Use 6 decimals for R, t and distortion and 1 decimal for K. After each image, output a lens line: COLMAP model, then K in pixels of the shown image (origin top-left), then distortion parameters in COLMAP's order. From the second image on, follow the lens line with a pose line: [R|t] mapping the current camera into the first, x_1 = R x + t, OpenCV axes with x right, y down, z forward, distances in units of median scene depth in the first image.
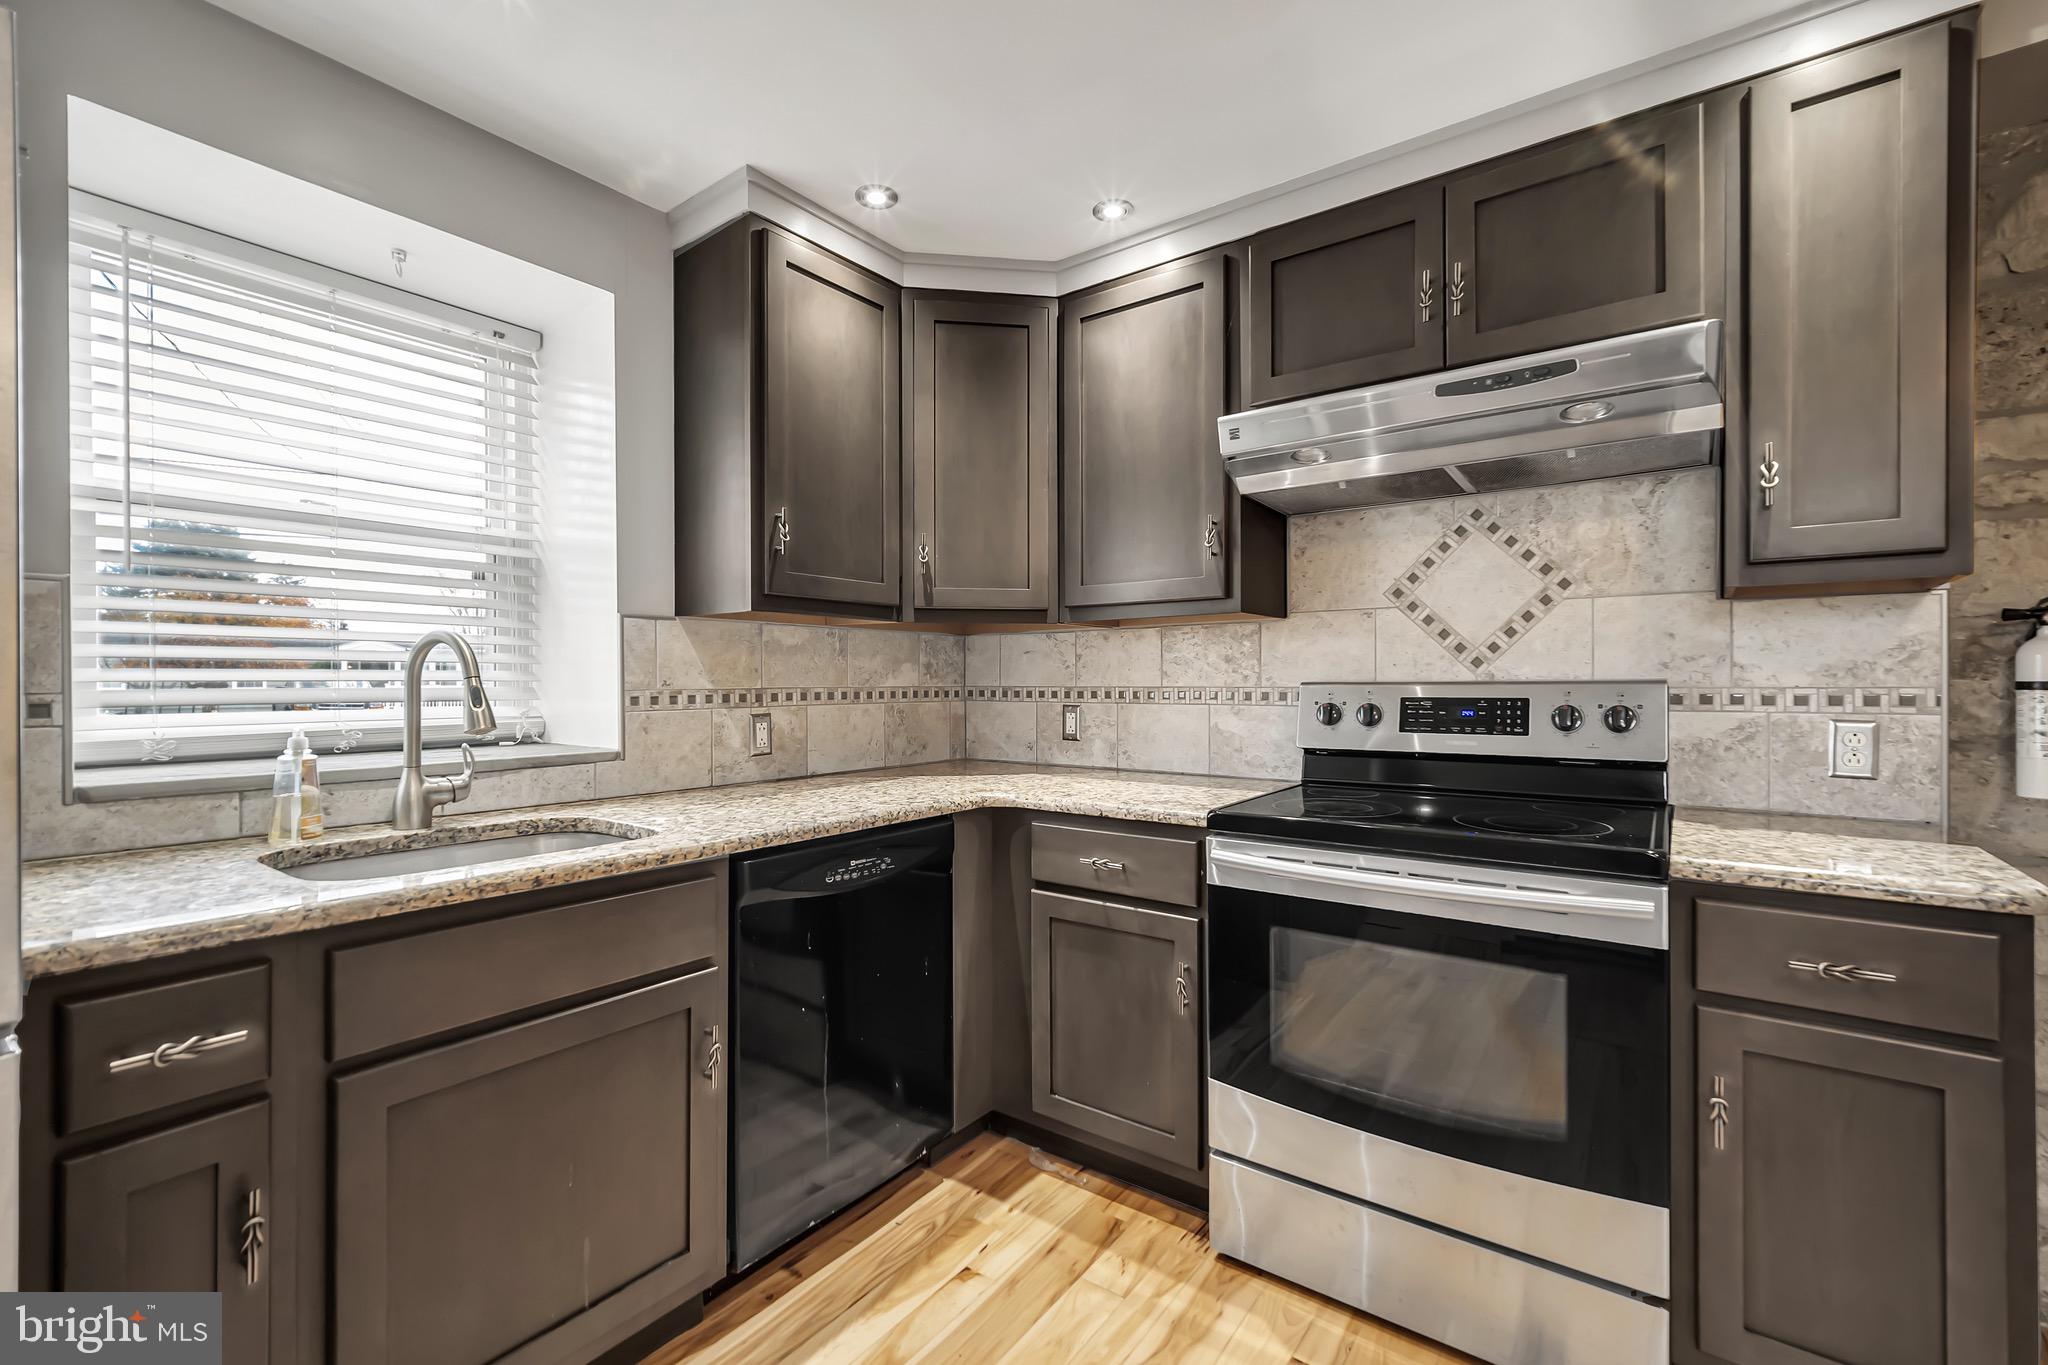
lens RADIAL K [[876.3, 0, 1027.8], [0, 876.3, 680.8], [0, 0, 1]] dist [0.000512, 0.000452]
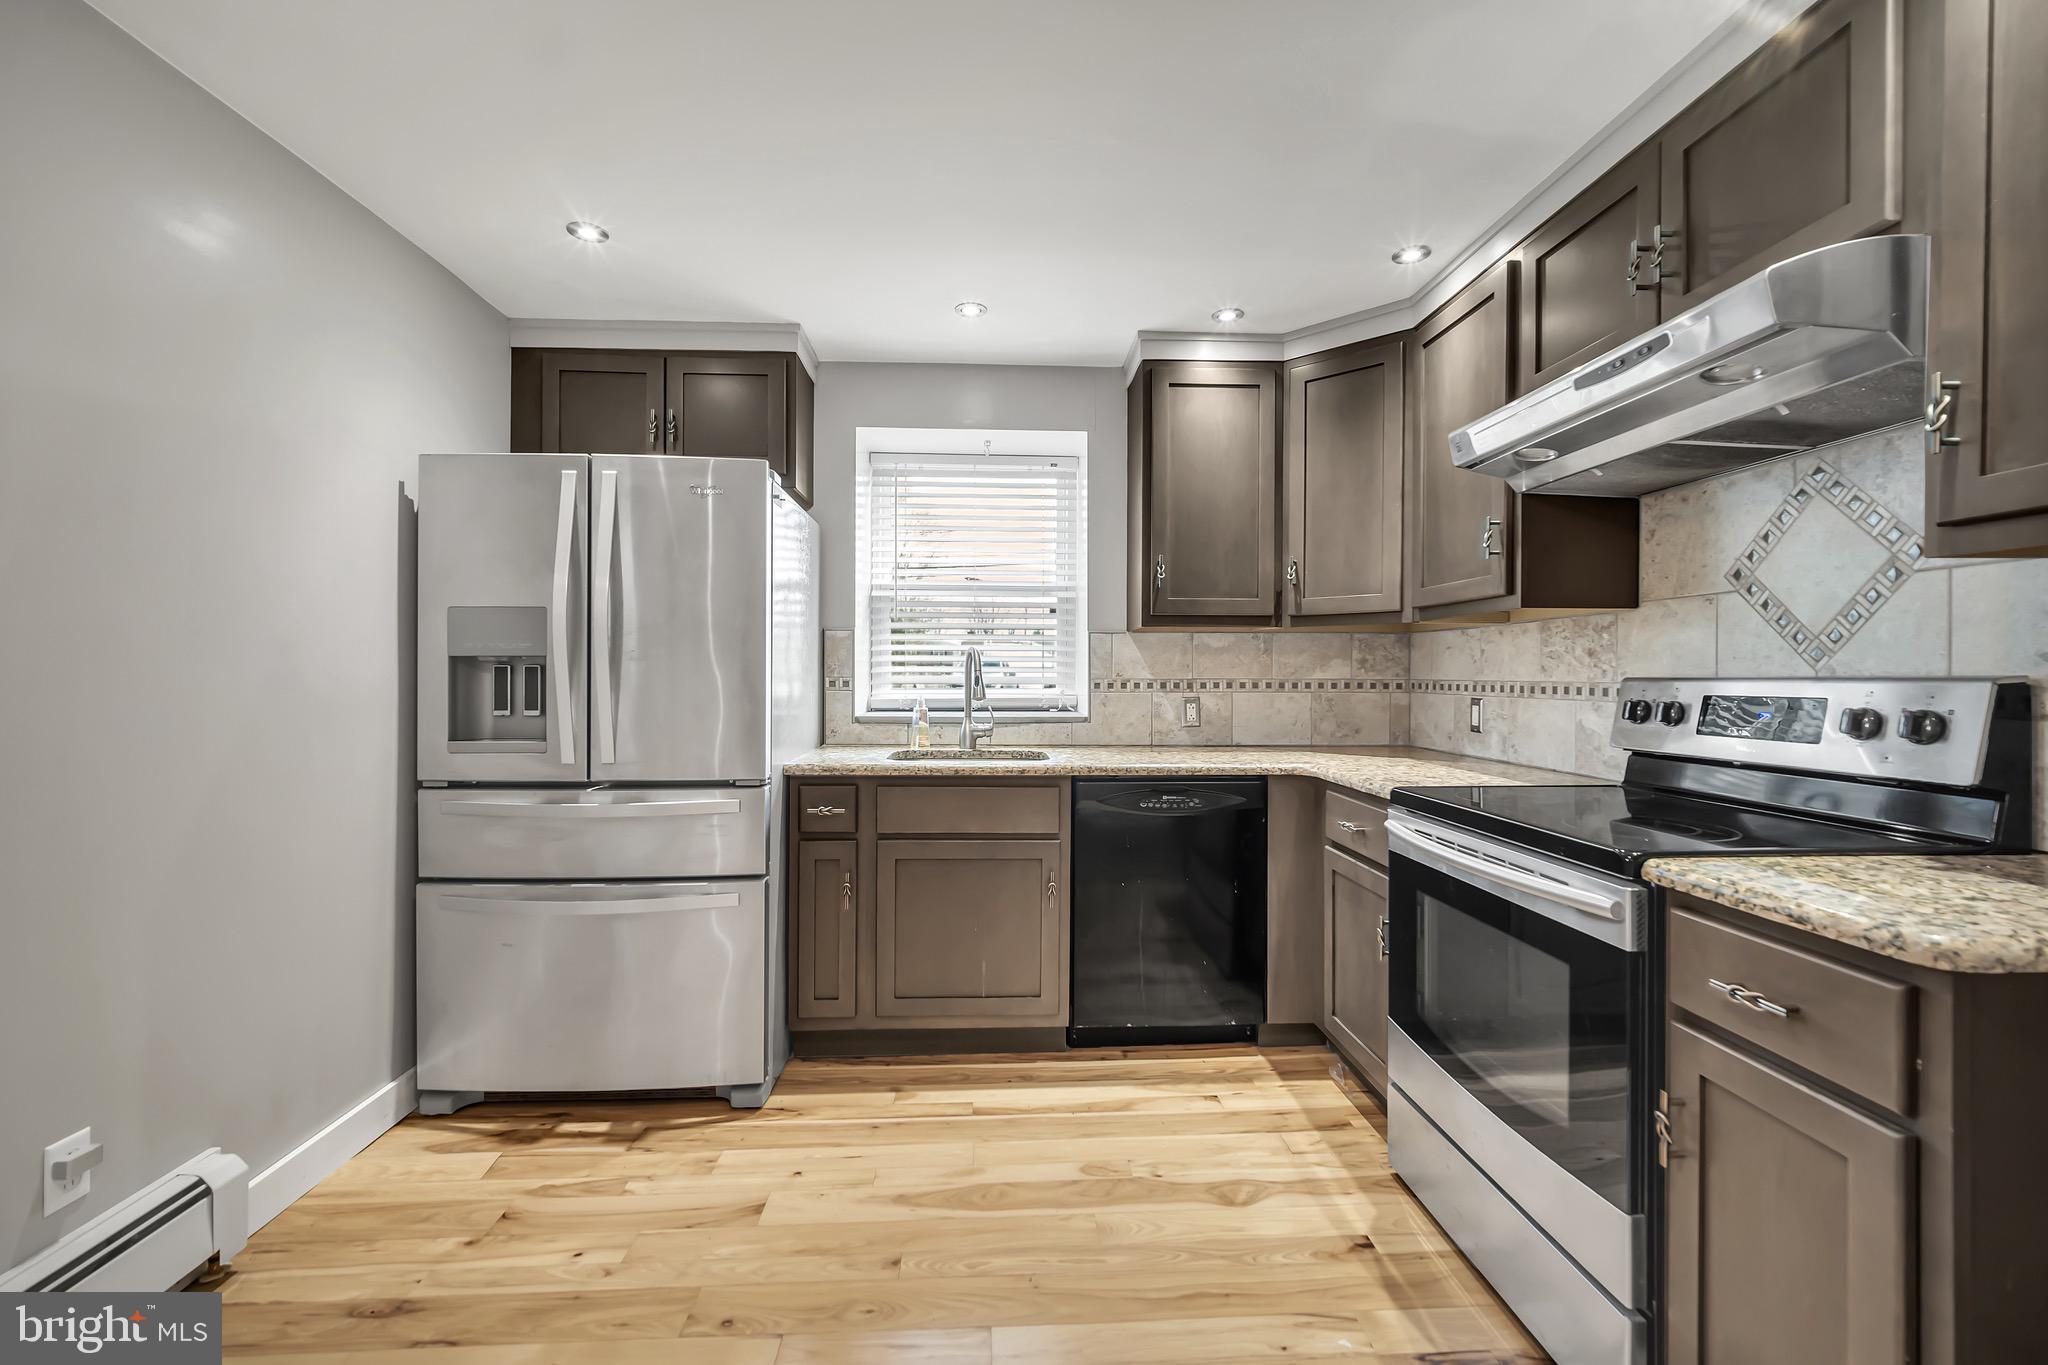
lens RADIAL K [[876.3, 0, 1021.8], [0, 876.3, 677.2], [0, 0, 1]] dist [0.000512, 0.000452]
pose [[0.623765, 0.007171, -0.781579, 0.676104], [-0.004074, 0.999974, 0.005924, -0.001492], [0.781601, -0.000511, 0.623778, -0.089068]]
